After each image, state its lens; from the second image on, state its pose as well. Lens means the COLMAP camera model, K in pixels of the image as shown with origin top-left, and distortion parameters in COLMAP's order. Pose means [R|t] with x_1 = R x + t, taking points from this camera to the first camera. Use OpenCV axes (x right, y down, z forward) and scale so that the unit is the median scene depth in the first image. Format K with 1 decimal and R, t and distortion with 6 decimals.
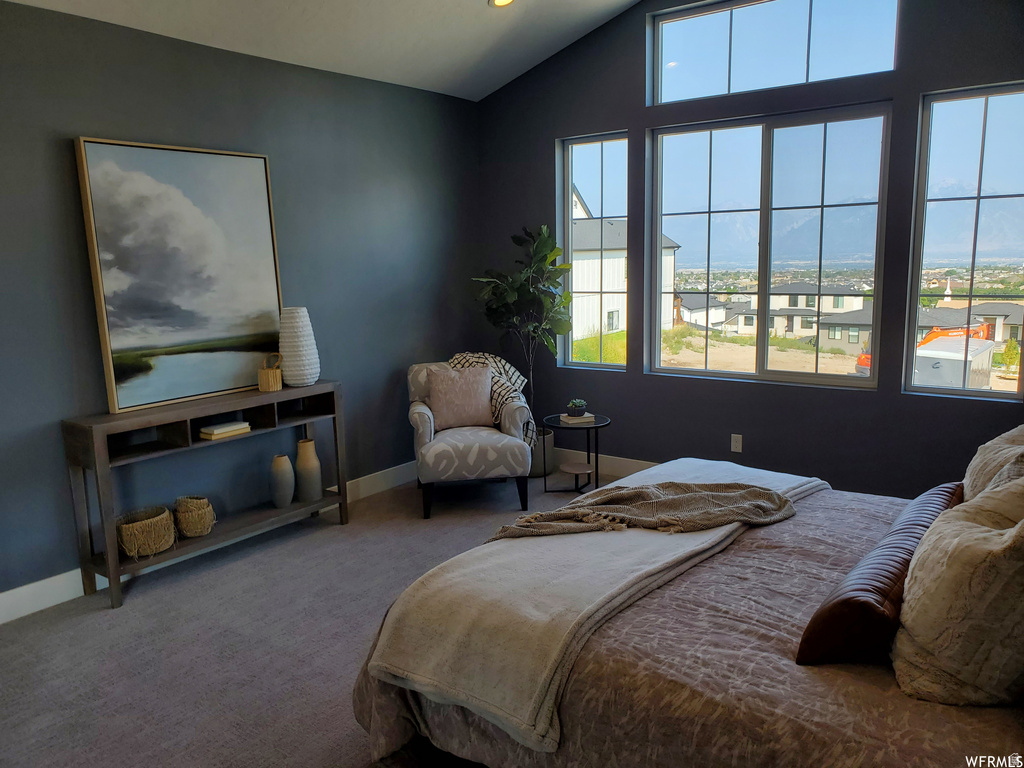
lens RADIAL K [[797.3, 0, 512.0], [0, 797.3, 384.0], [0, 0, 1]] dist [0.047034, -0.048490]
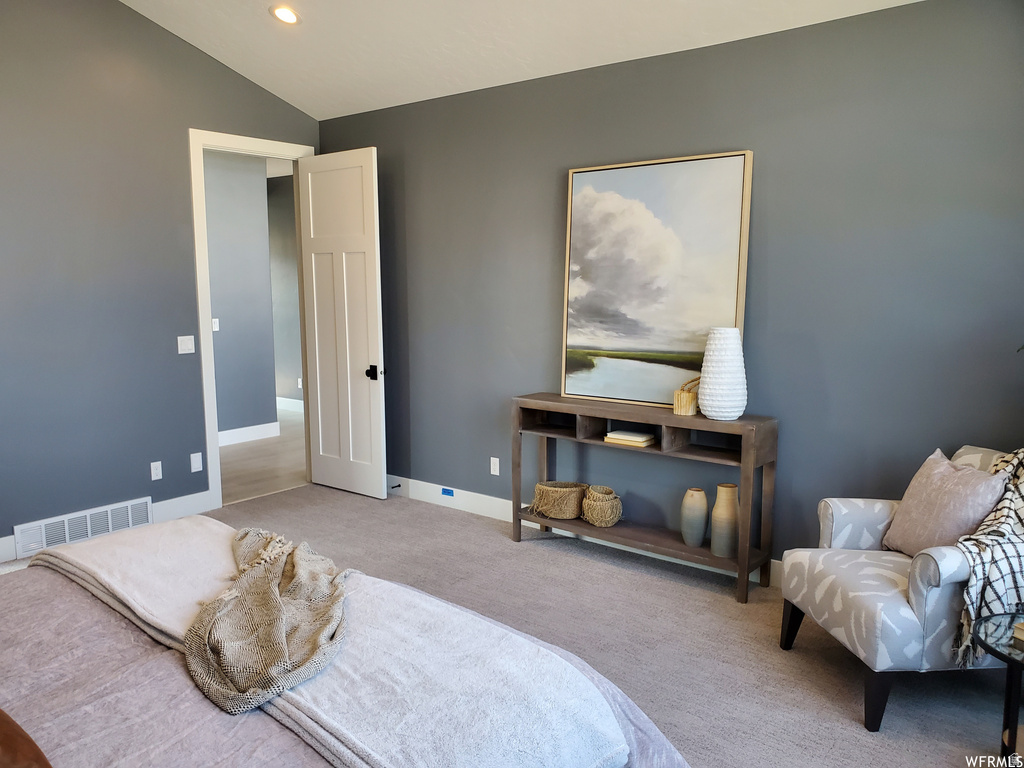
lens RADIAL K [[829.4, 0, 510.1], [0, 829.4, 403.9], [0, 0, 1]] dist [0.060020, -0.002316]
pose [[-0.068244, 0.173888, -0.982398, 0.730177], [-0.153350, 0.971163, 0.182552, -0.166395], [0.985813, 0.163109, -0.039610, 0.951491]]
